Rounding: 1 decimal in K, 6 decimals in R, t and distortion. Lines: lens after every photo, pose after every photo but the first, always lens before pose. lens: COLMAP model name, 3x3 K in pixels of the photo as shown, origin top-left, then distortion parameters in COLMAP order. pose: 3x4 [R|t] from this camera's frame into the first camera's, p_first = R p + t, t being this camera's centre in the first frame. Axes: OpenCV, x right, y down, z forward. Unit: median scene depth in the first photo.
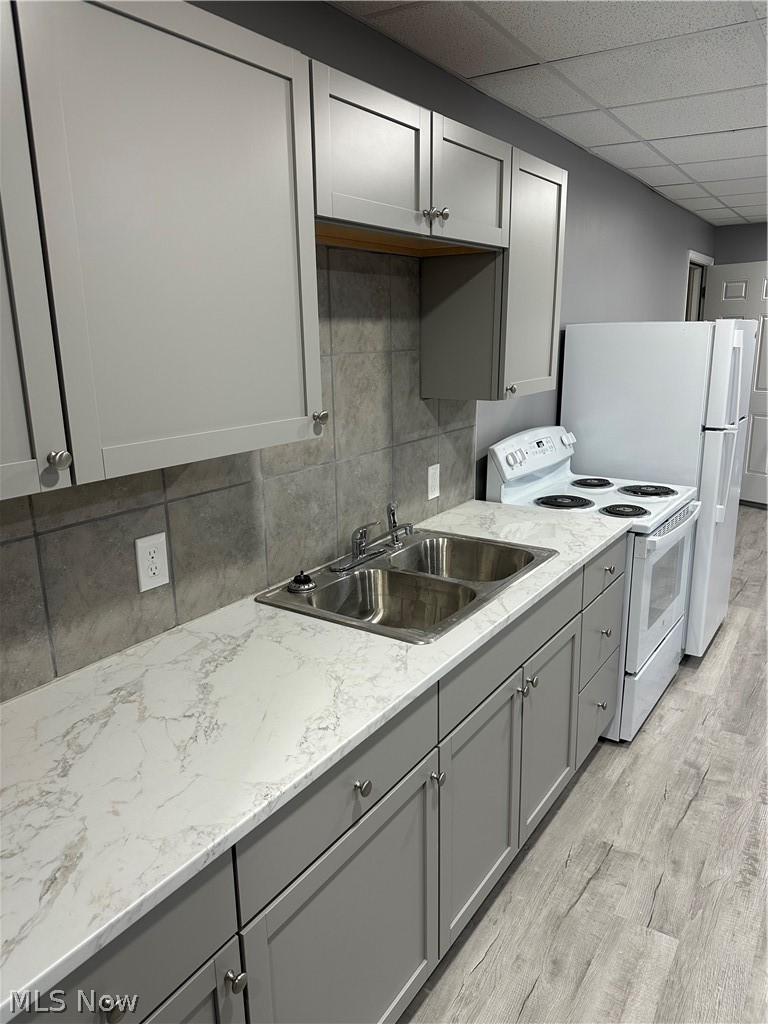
lens RADIAL K [[710.5, 0, 384.0], [0, 710.5, 512.0], [0, 0, 1]] dist [-0.003725, -0.004394]
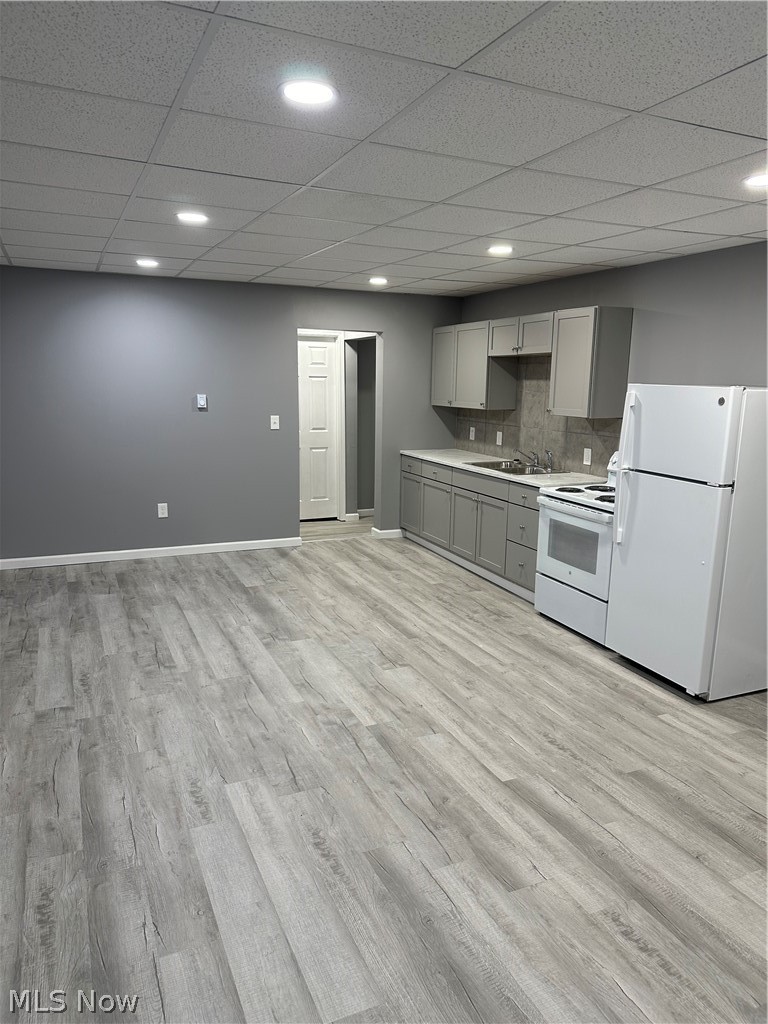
lens RADIAL K [[710.5, 0, 384.0], [0, 710.5, 512.0], [0, 0, 1]] dist [-0.003725, -0.004394]
pose [[-0.527568, 0.179463, -0.830340, 2.654173], [-0.198555, 0.924309, 0.325928, -0.561431], [0.825983, 0.336818, -0.452002, 1.860425]]
